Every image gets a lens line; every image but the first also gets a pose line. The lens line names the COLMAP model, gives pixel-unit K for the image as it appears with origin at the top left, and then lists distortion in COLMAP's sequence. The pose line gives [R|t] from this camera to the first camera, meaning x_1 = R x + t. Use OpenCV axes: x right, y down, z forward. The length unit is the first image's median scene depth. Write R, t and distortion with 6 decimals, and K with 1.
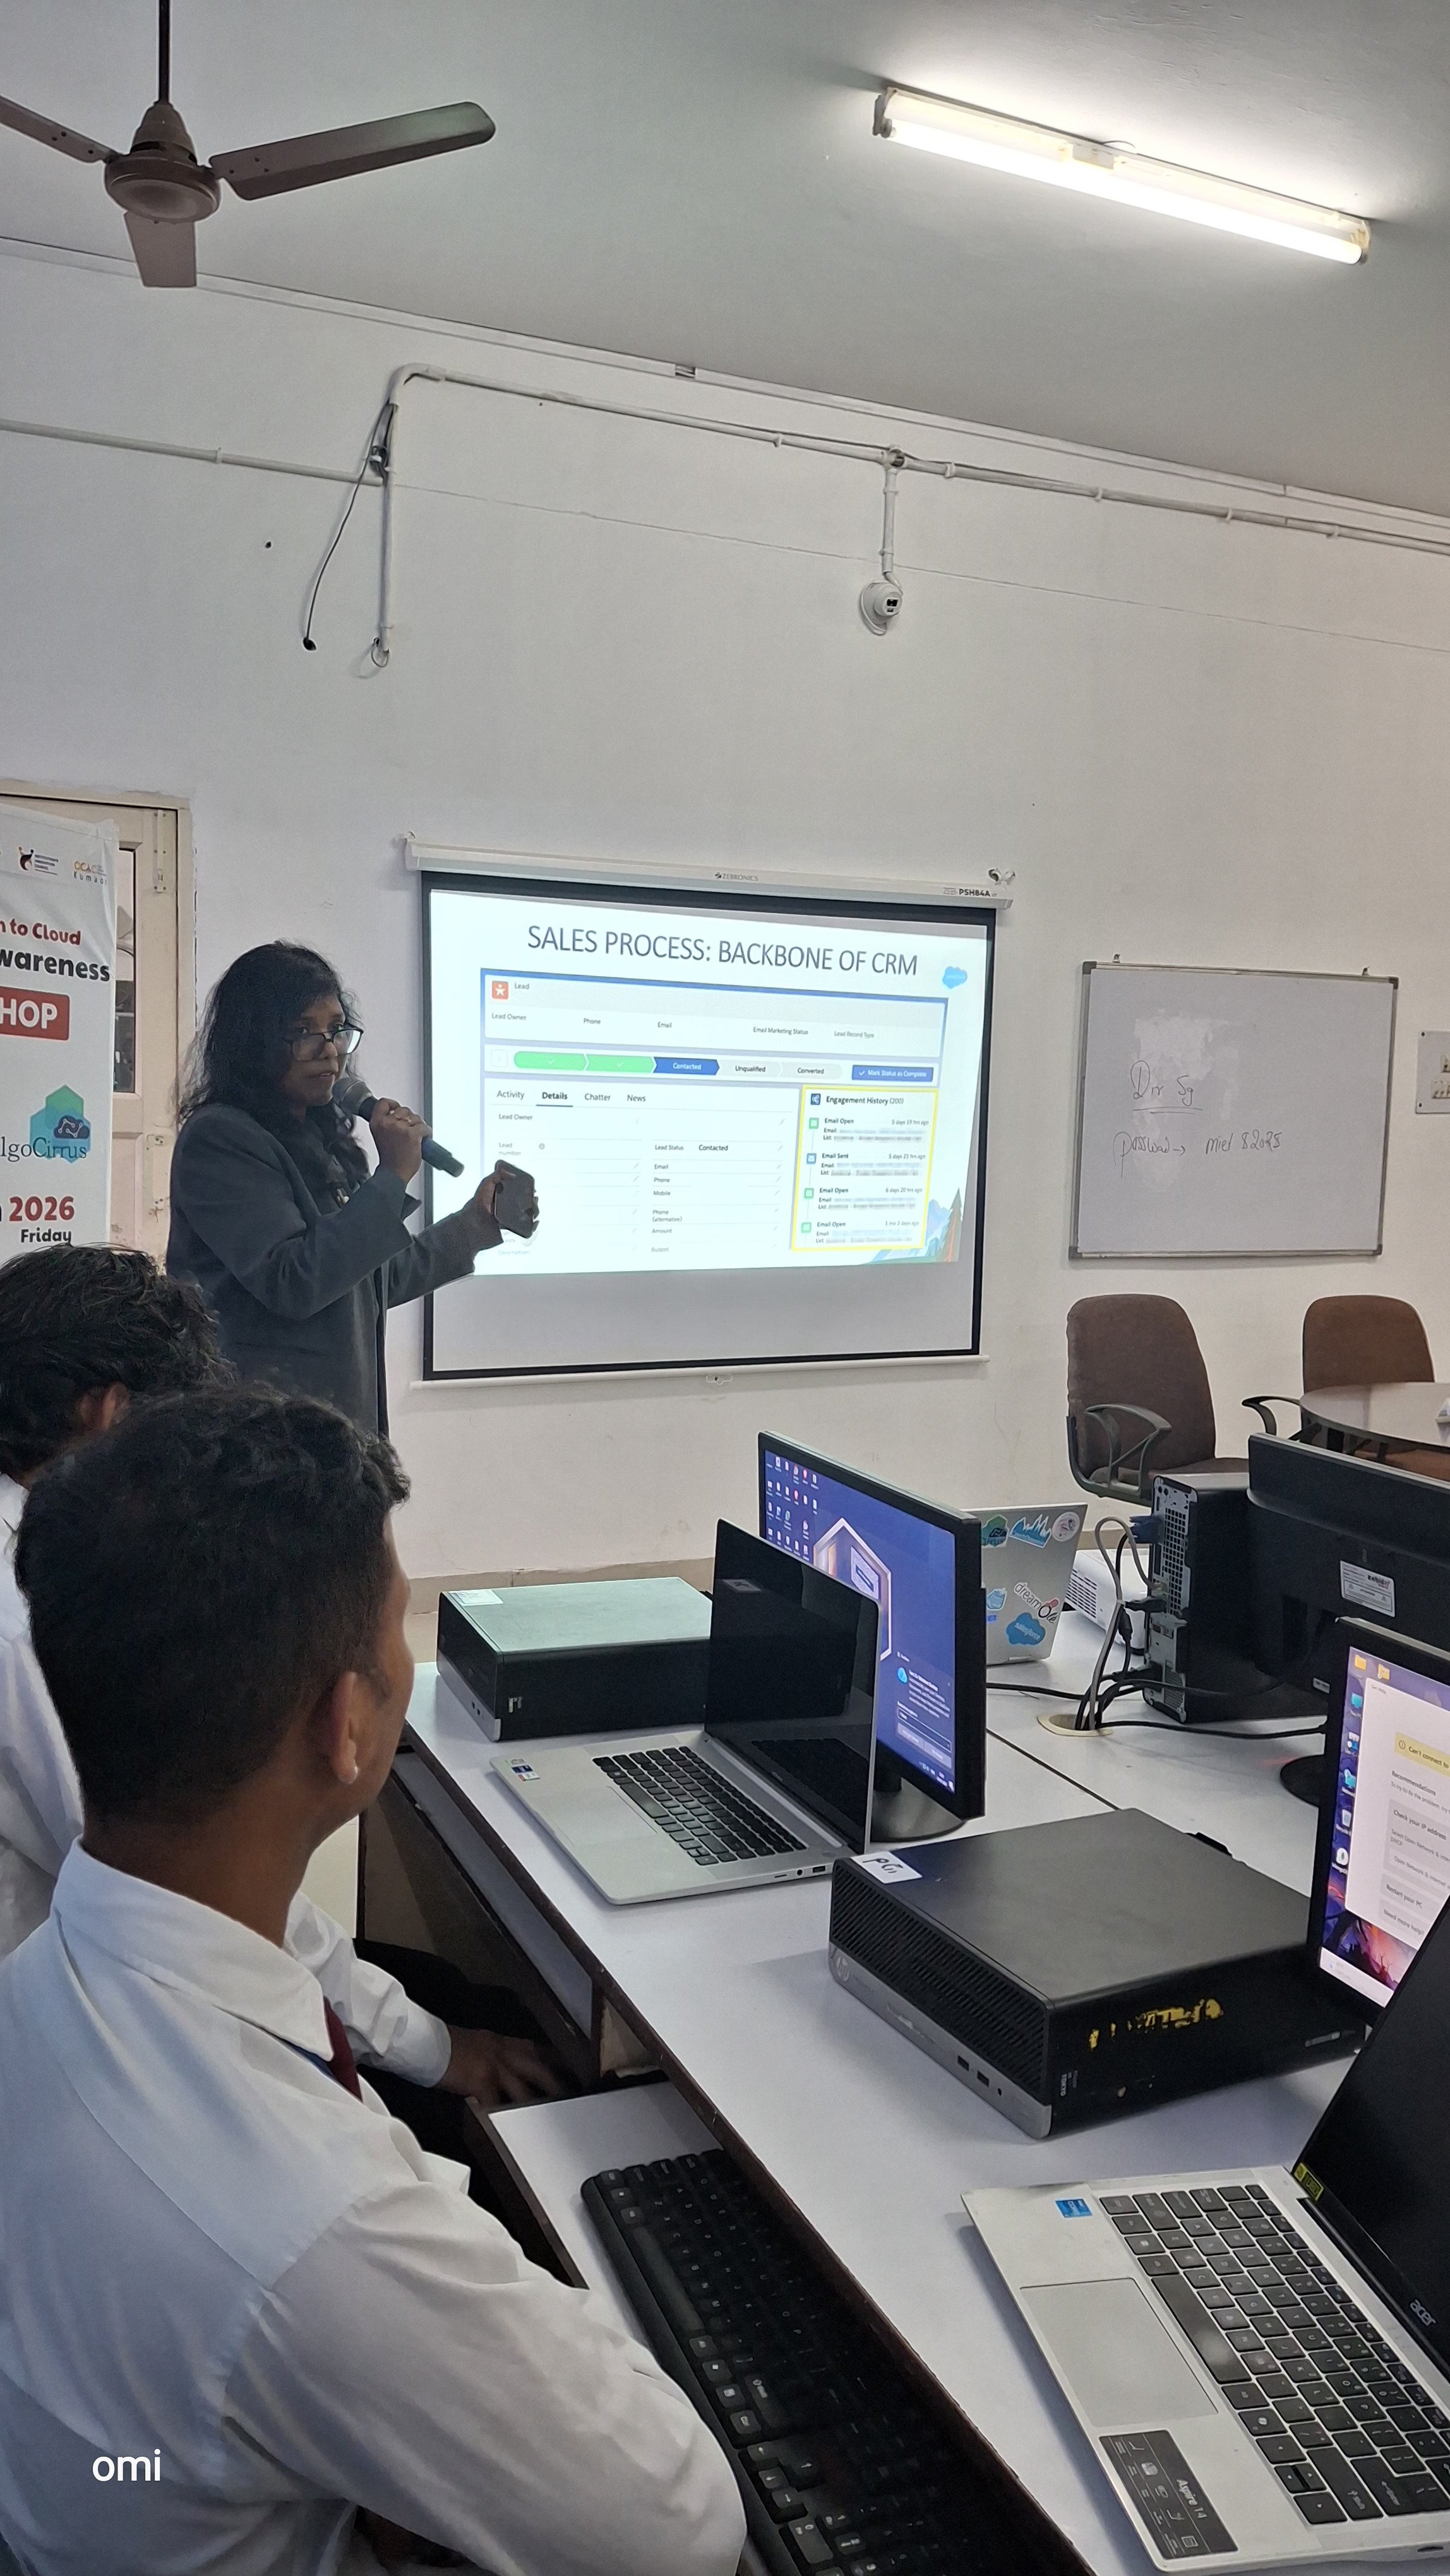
lens RADIAL K [[1882.2, 0, 725.0], [0, 1882.2, 1288.0], [0, 0, 1]] dist [0.149269, -0.339894]
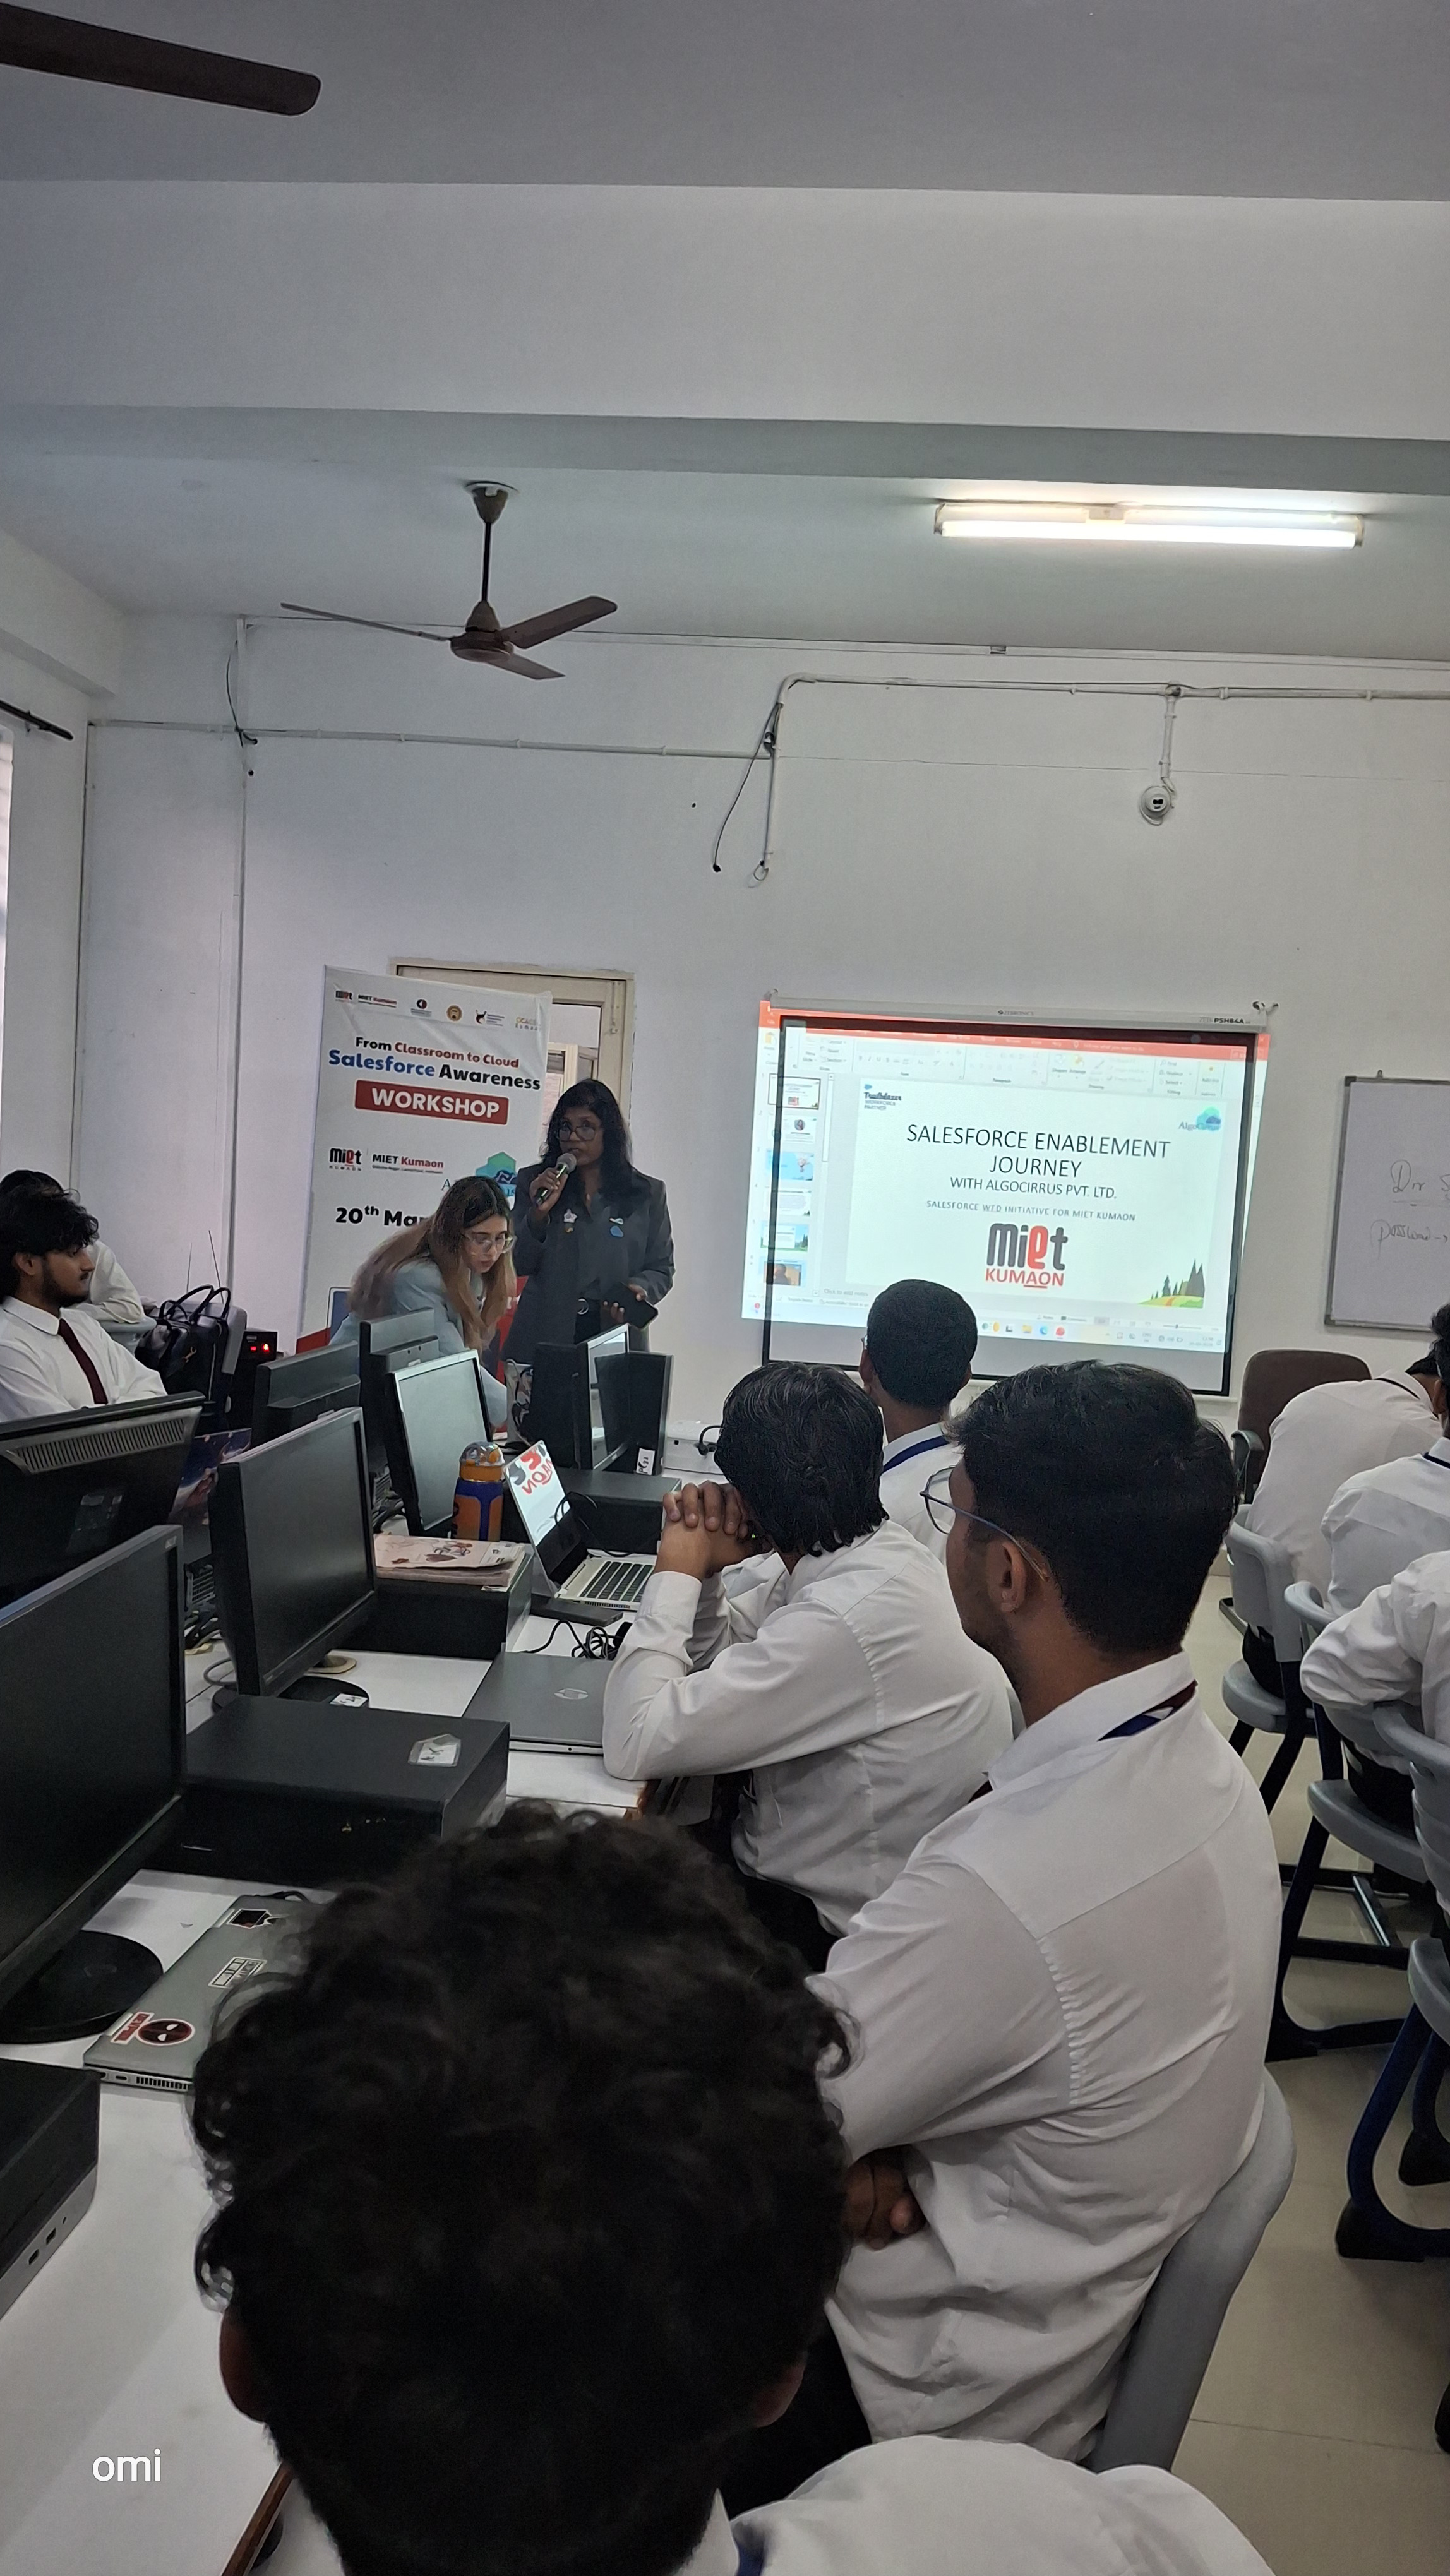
lens RADIAL K [[1977.8, 0, 754.8], [0, 1977.8, 1289.3], [0, 0, 1]] dist [0.225545, -0.553610]
pose [[0.866458, 0.059880, -0.495647, 0.623490], [-0.088030, 0.995550, -0.033614, 0.045337], [0.491429, 0.072757, 0.867873, -0.334994]]
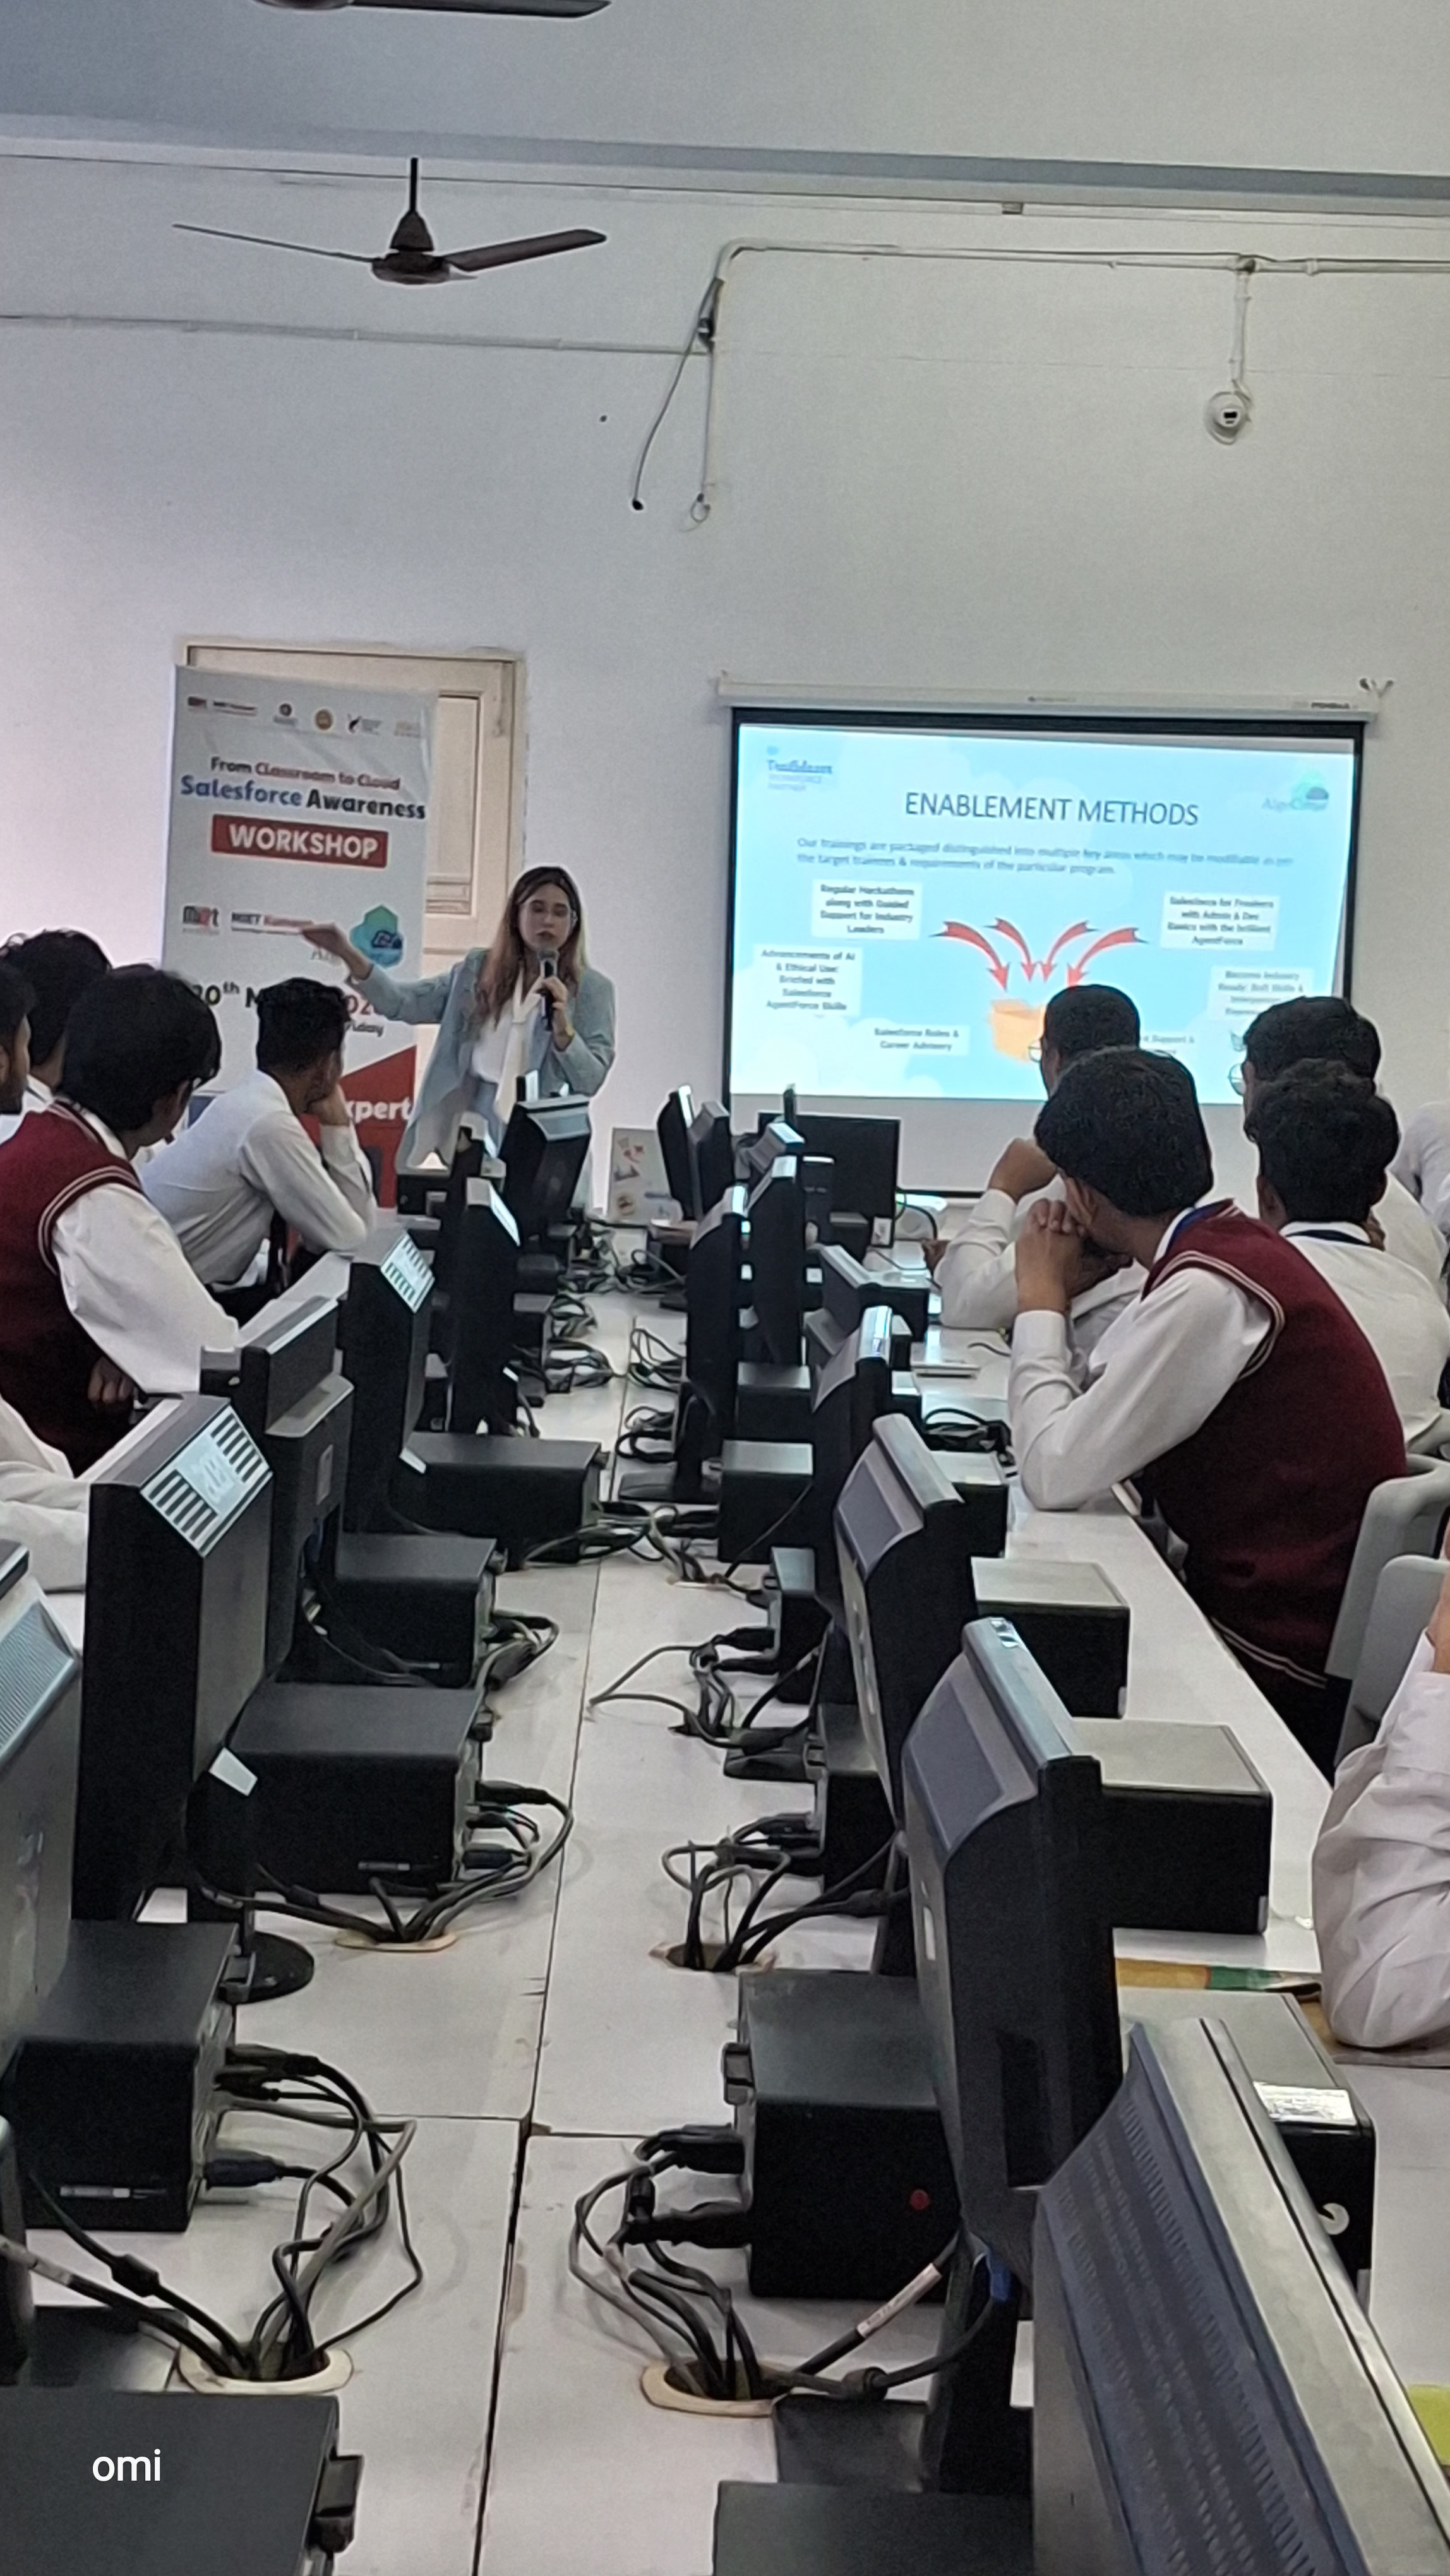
lens RADIAL K [[4638.8, 0, 729.4], [0, 4638.8, 1425.5], [0, 0, 1]] dist [0.135393, 0.016867]
pose [[0.920375, 0.047727, -0.388114, 0.915078], [-0.050217, 0.998731, 0.003730, 0.181759], [0.387800, 0.016057, 0.921604, -1.468272]]
